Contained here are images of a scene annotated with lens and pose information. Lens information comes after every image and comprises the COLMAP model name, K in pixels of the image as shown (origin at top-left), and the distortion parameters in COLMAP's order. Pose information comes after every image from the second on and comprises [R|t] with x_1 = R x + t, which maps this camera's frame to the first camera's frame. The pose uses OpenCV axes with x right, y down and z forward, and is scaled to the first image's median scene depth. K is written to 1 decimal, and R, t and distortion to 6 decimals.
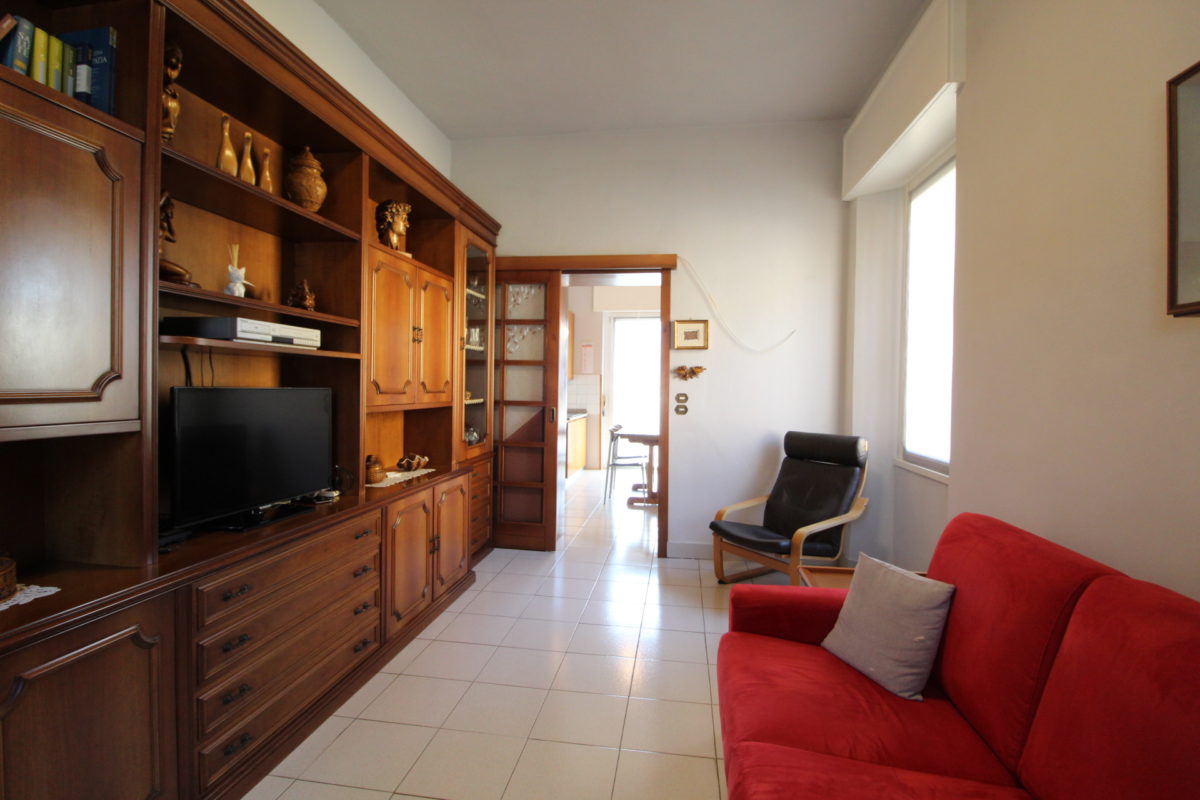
lens RADIAL K [[559.1, 0, 601.3], [0, 559.1, 395.9], [0, 0, 1]] dist [0.001337, -0.010992]
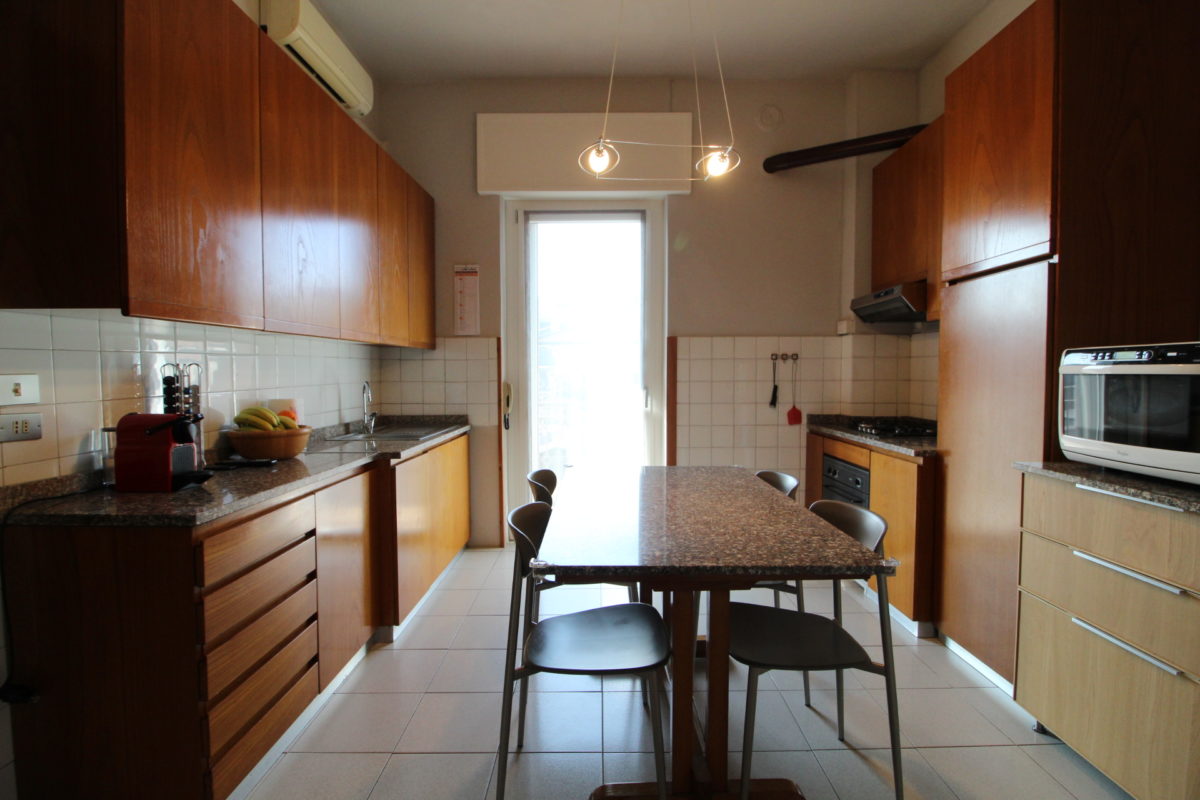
lens RADIAL K [[559.1, 0, 600.1], [0, 559.1, 394.8], [0, 0, 1]] dist [0.001337, -0.010992]
pose [[0.989069, -0.024322, 0.145436, 0.013420], [0.021537, 0.999554, 0.020694, 0.000675], [-0.145874, -0.017335, 0.989151, 0.544510]]
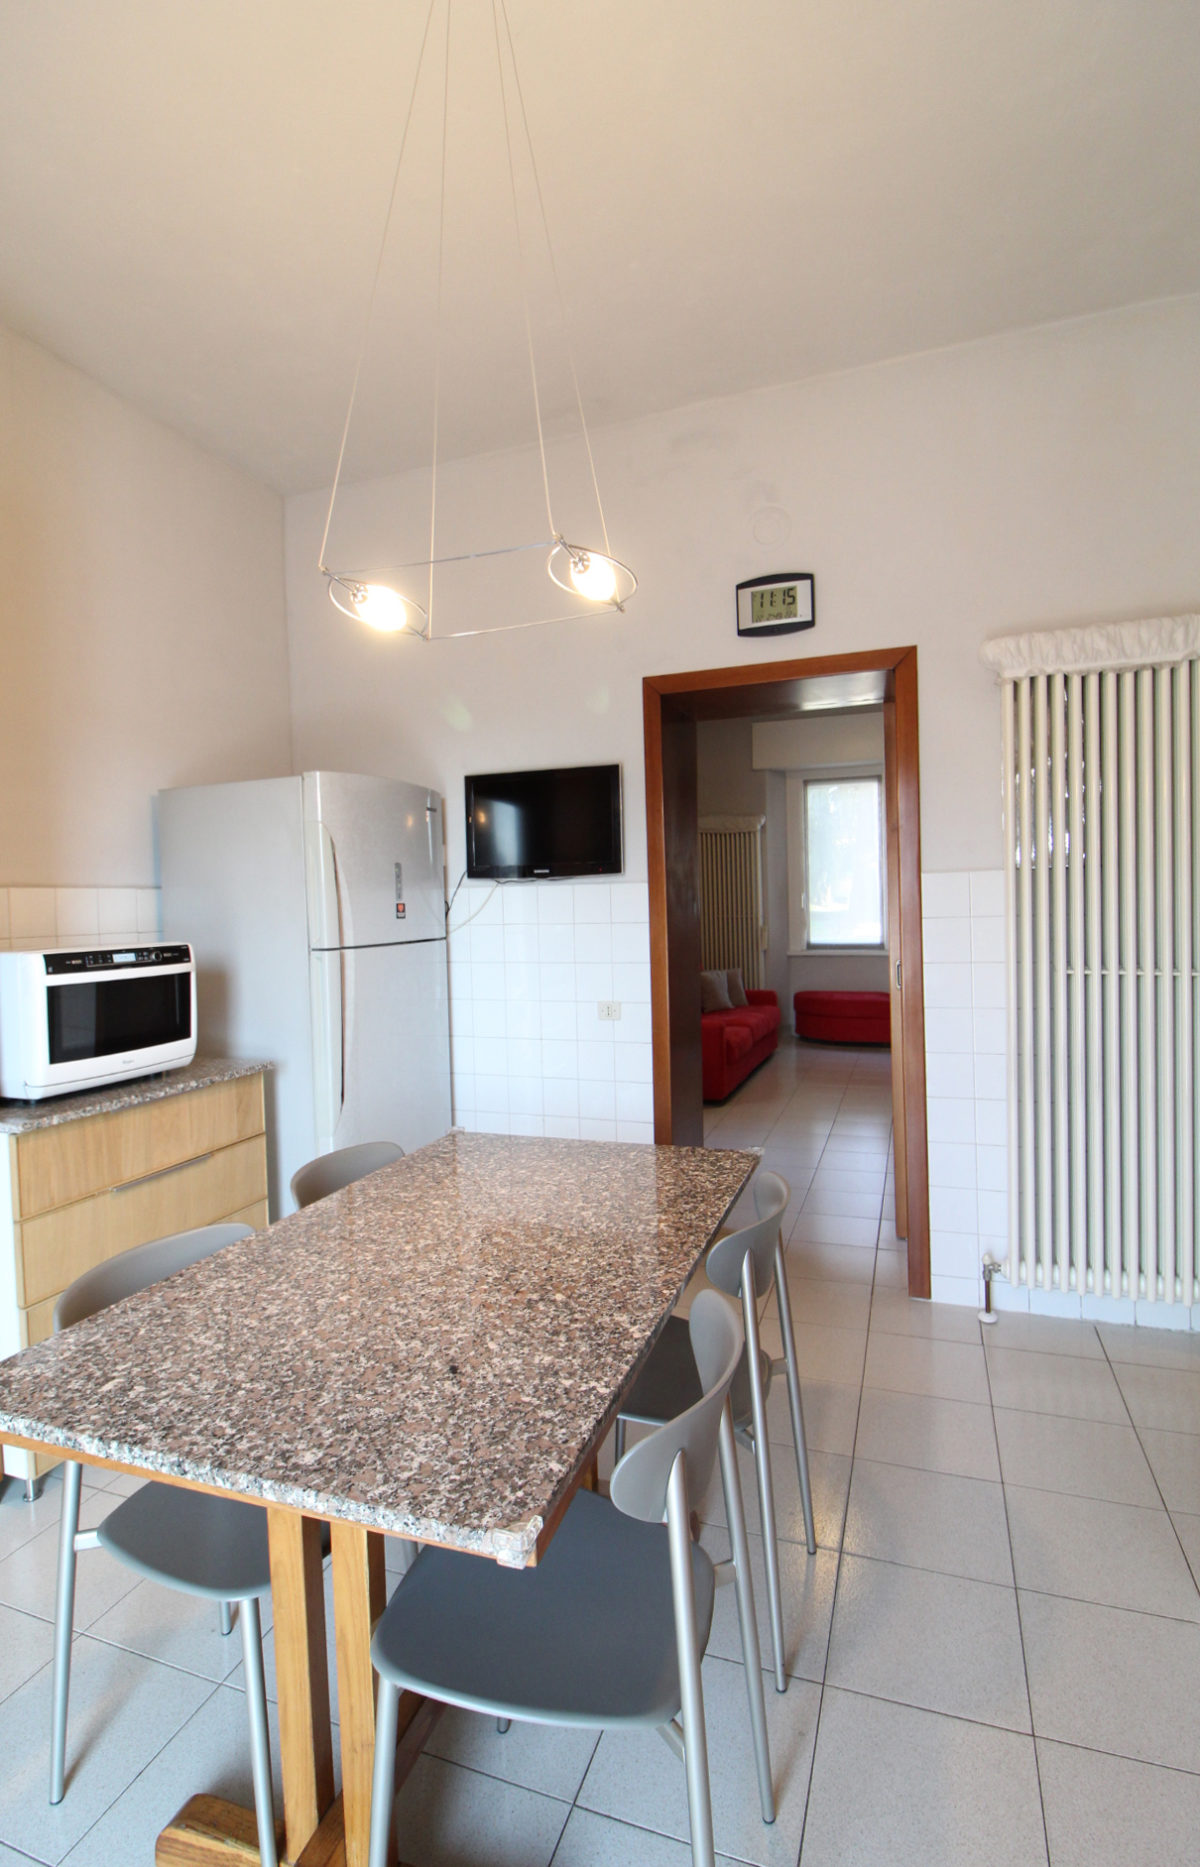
lens RADIAL K [[898.2, 0, 599.4], [0, 898.2, 935.2], [0, 0, 1]] dist [0.005857, 0.000161]
pose [[-0.981387, -0.002534, 0.192022, 0.012503], [0.009498, 0.998048, 0.061717, -0.027164], [-0.191804, 0.062392, -0.979448, 0.937781]]
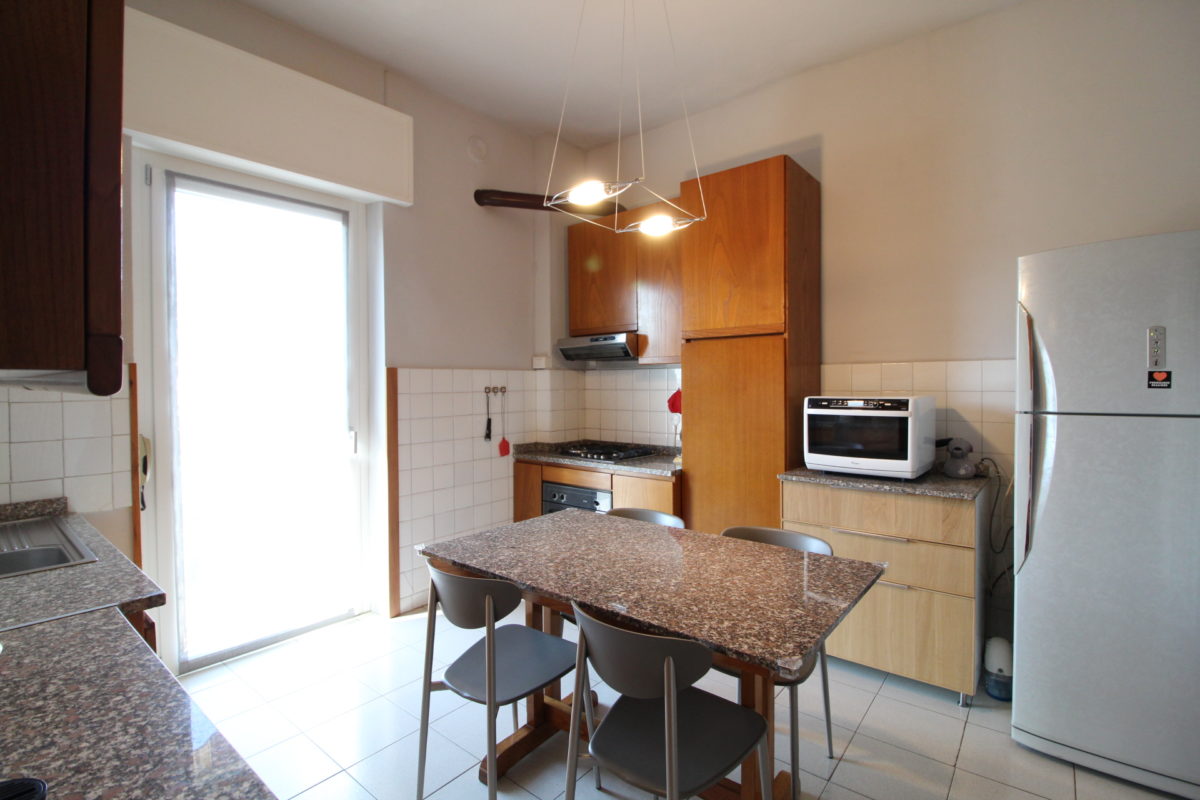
lens RADIAL K [[559.1, 0, 596.7], [0, 559.1, 397.0], [0, 0, 1]] dist [0.001337, -0.010992]
pose [[0.516657, -0.042313, 0.855146, -0.118533], [0.034007, 0.999004, 0.028885, -0.021521], [-0.855517, 0.014157, 0.517581, 0.660965]]
